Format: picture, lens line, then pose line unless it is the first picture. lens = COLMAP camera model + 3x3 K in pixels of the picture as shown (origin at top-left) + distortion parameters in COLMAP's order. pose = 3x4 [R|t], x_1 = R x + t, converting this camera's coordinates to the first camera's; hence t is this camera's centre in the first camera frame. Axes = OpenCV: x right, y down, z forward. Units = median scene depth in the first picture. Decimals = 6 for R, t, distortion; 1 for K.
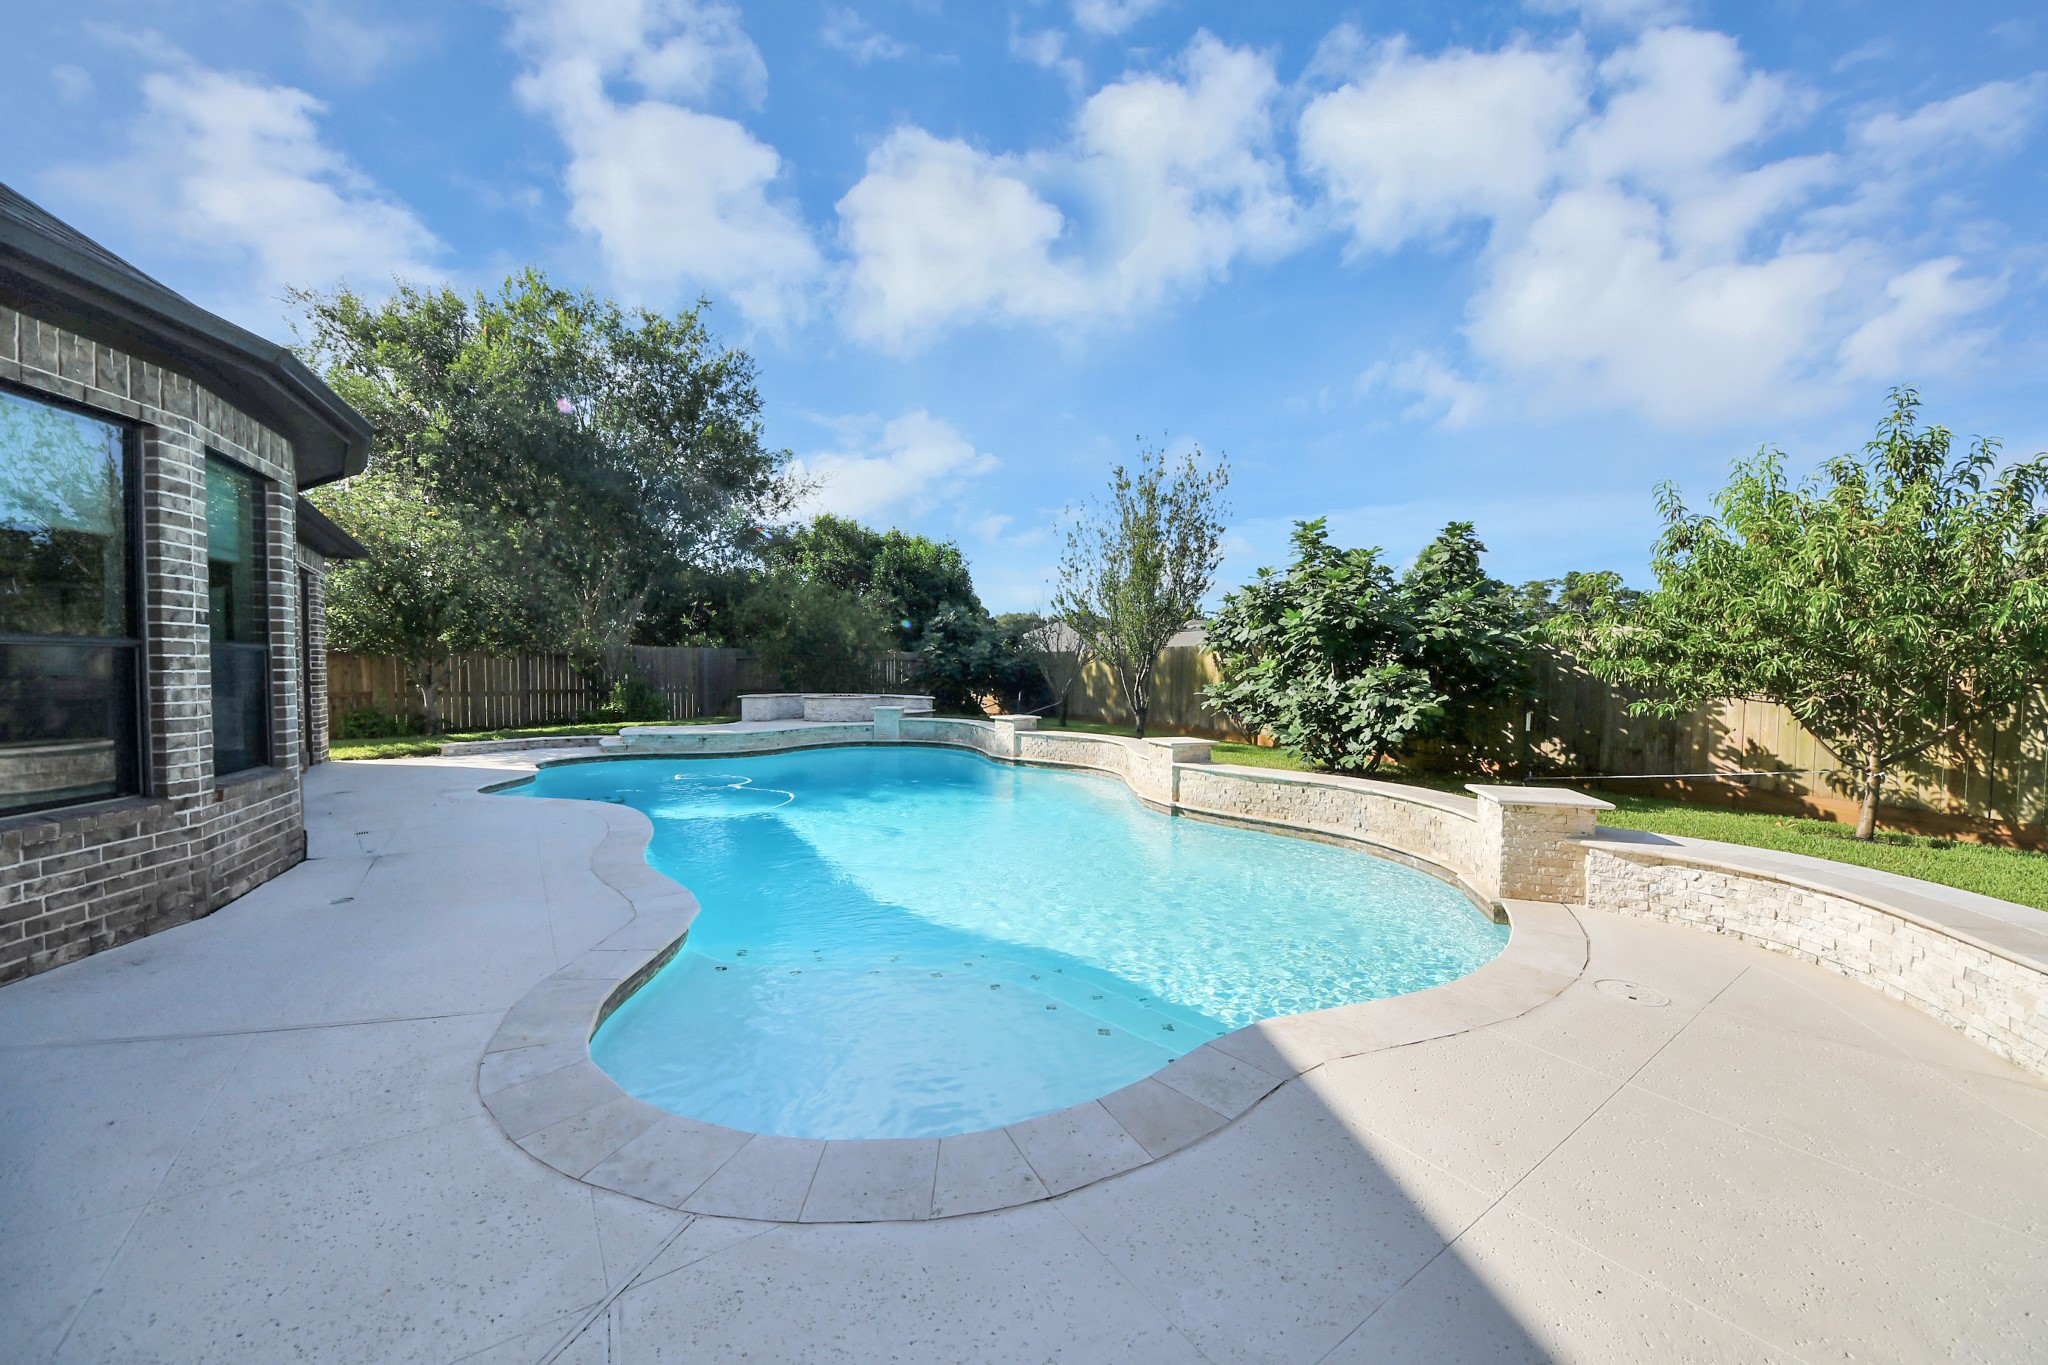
lens RADIAL K [[744.3, 0, 1033.6], [0, 744.3, 701.4], [0, 0, 1]] dist [0.025500, -0.019355]
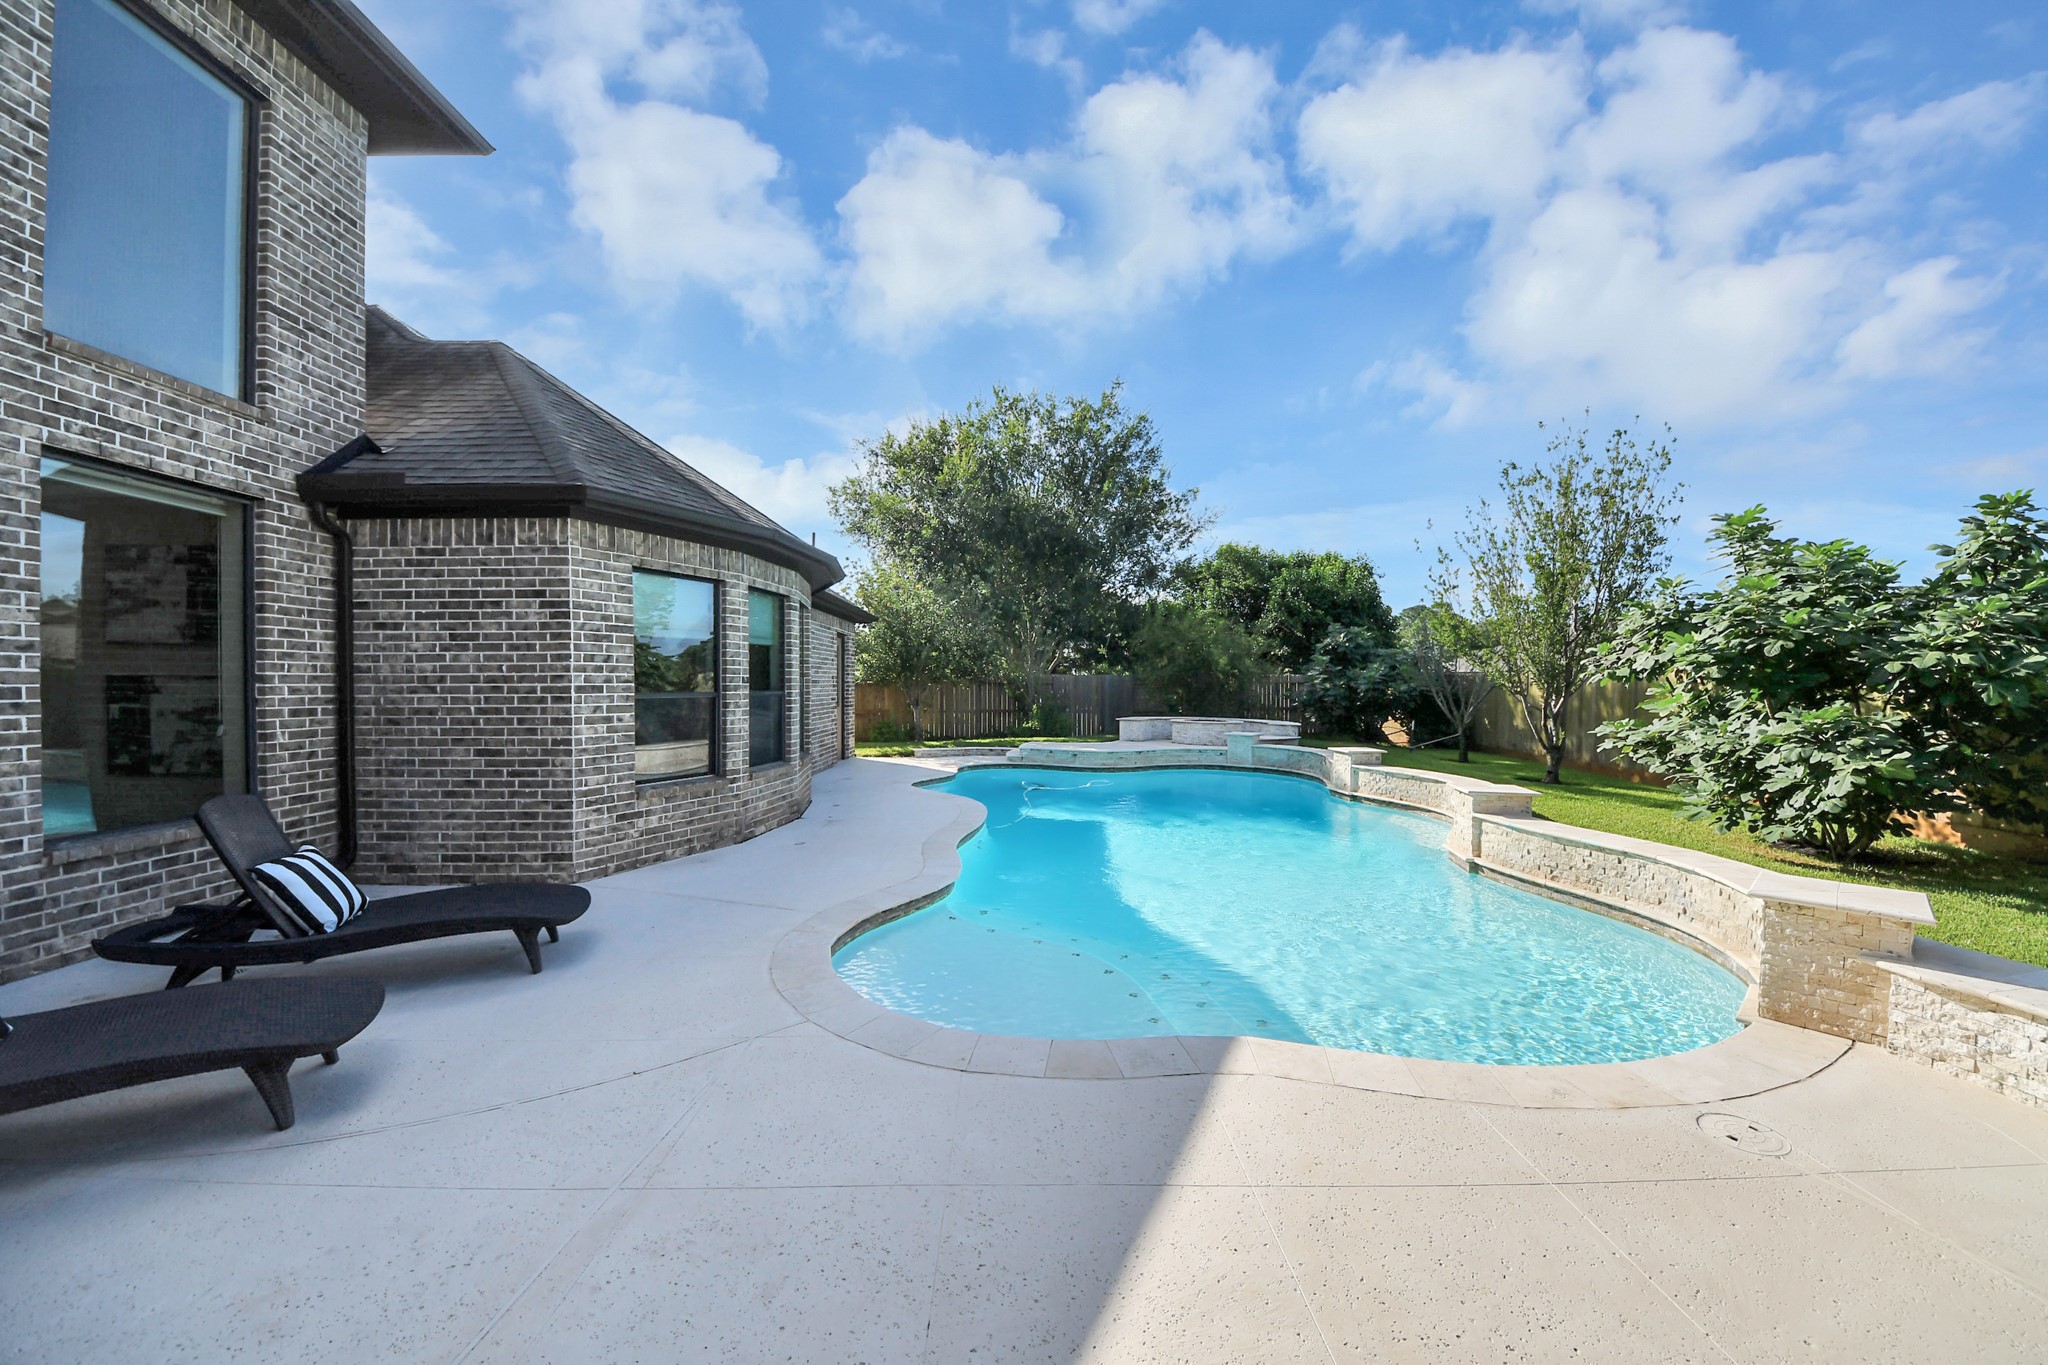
lens RADIAL K [[758.2, 0, 1011.8], [0, 758.2, 699.1], [0, 0, 1]] dist [0.025824, -0.020527]
pose [[0.808952, 0.008790, -0.587810, 0.530675], [-0.022404, 0.999623, -0.015884, -0.050693], [0.587448, 0.026018, 0.808843, -0.133621]]
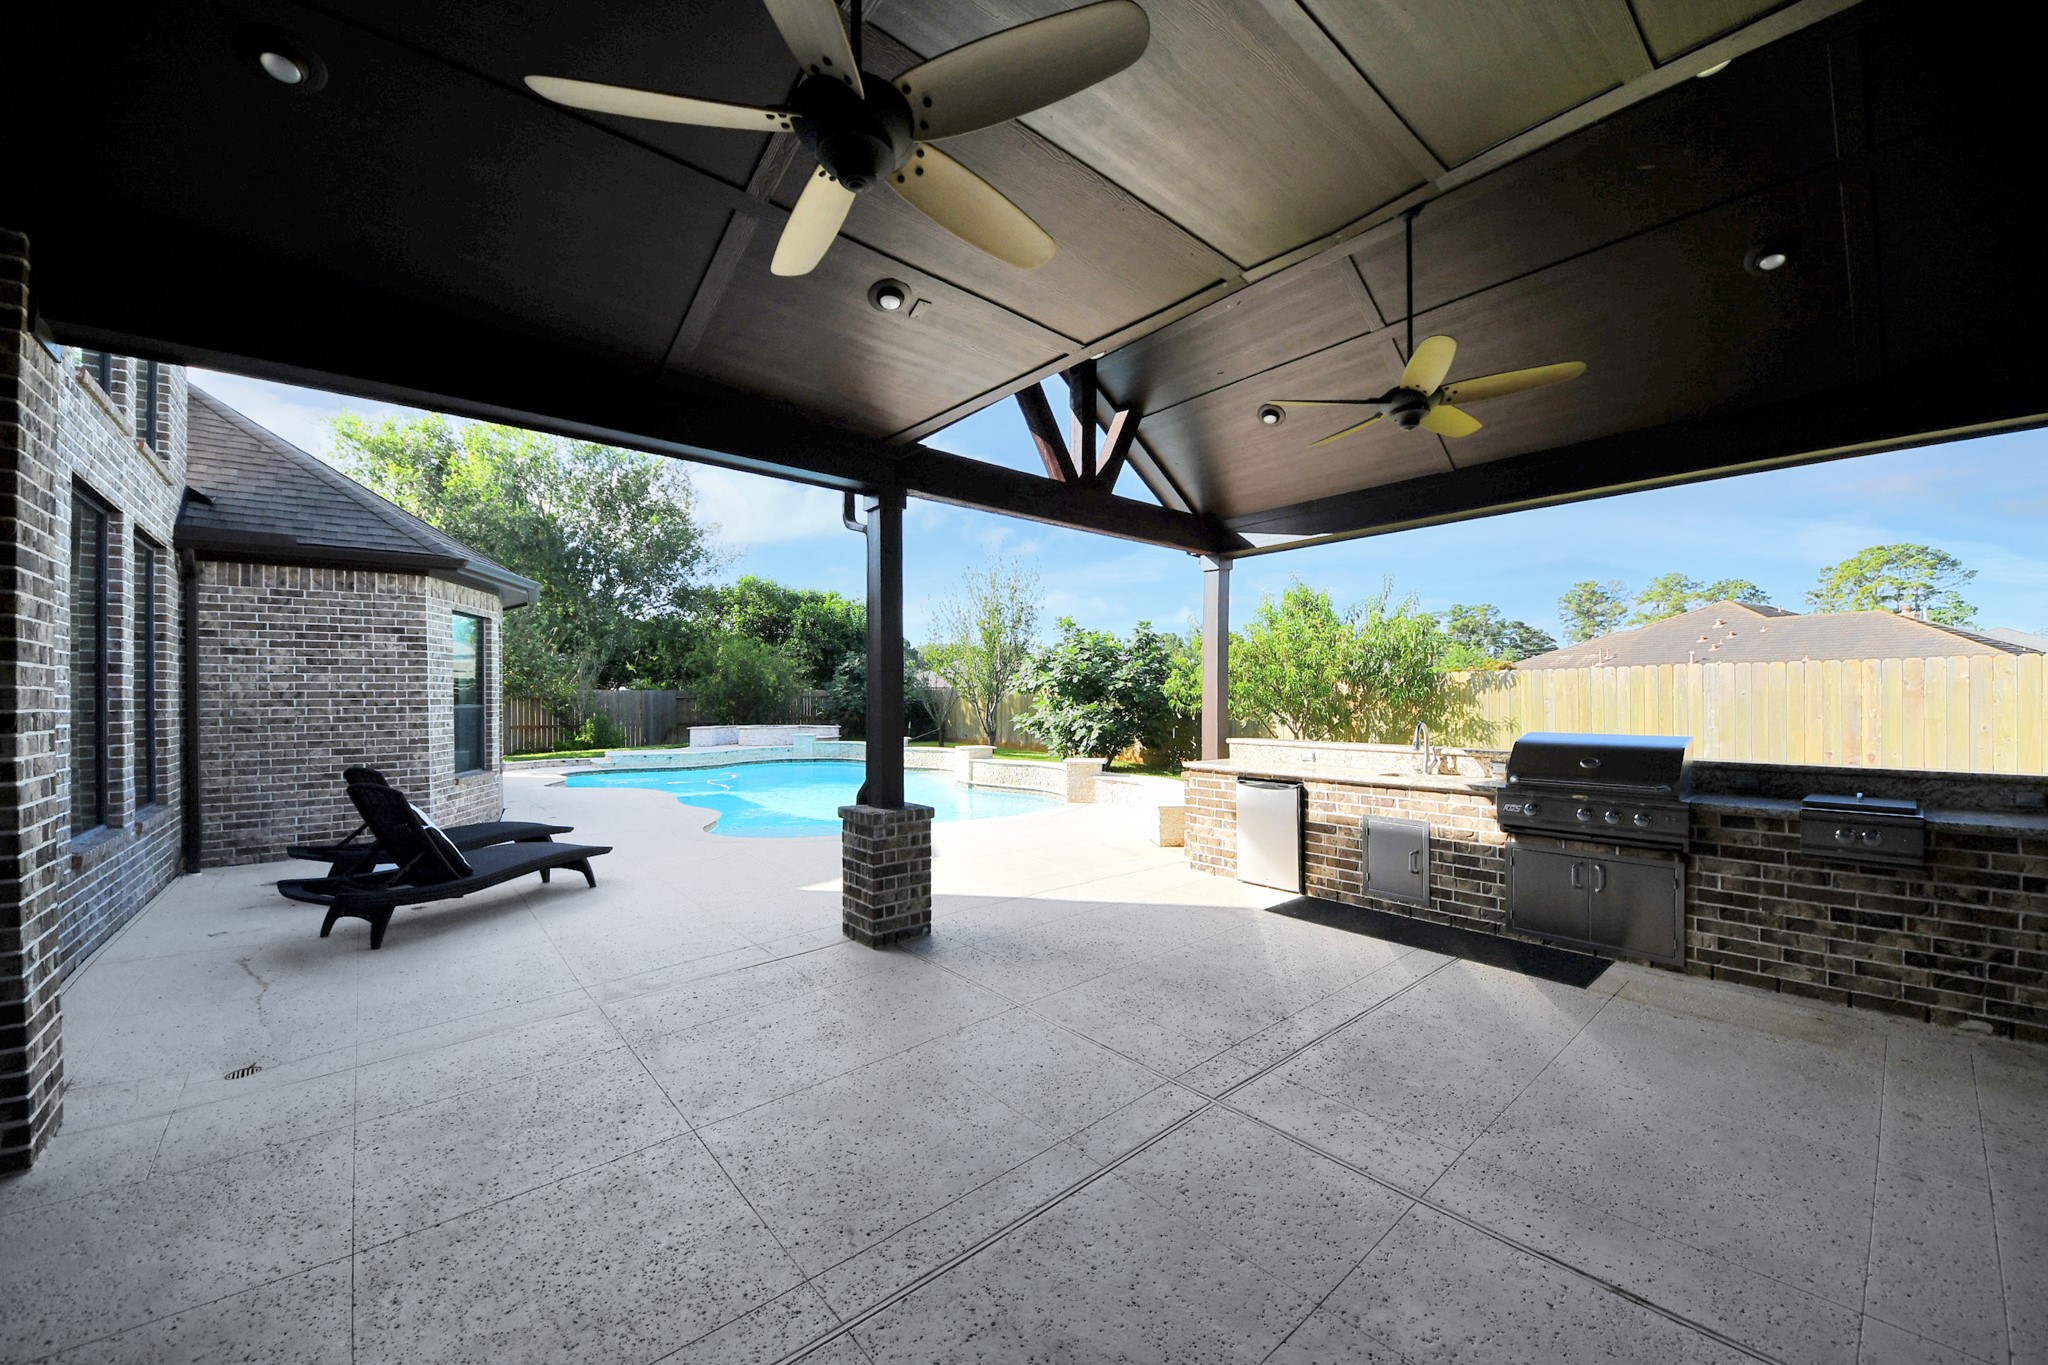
lens RADIAL K [[820.8, 0, 1081.6], [0, 820.8, 697.8], [0, 0, 1]] dist [0.018691, -0.000149]
pose [[0.991576, -0.011485, 0.129013, 0.390443], [0.016834, 0.999040, -0.040444, 0.035772], [-0.128425, 0.042276, 0.990818, -1.890481]]
